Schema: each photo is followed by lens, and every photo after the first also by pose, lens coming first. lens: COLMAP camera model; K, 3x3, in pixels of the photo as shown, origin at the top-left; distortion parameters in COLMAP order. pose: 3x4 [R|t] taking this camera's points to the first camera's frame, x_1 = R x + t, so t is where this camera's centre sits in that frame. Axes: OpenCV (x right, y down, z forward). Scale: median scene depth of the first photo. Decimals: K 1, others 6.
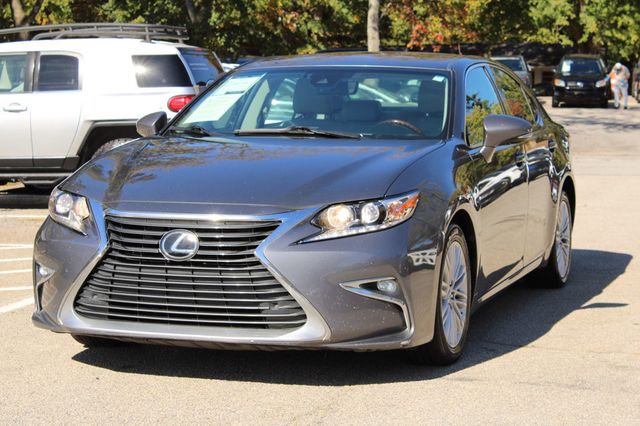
lens RADIAL K [[1547.5, 0, 318.8], [0, 1547.5, 212.5], [0, 0, 1]] dist [0.037681, 0.000000]
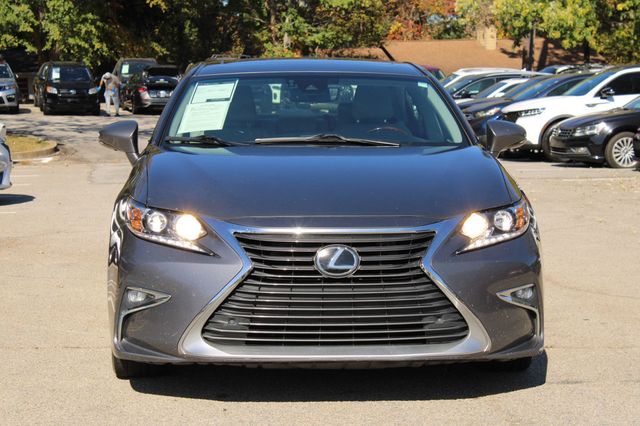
lens RADIAL K [[1547.5, 0, 319.5], [0, 1547.5, 213.6], [0, 0, 1]] dist [0.037681, 0.000000]
pose [[0.925680, -0.031668, 0.376979, -0.444656], [0.033209, 0.999446, 0.002411, -0.010265], [-0.376847, 0.010287, 0.926219, 0.126647]]
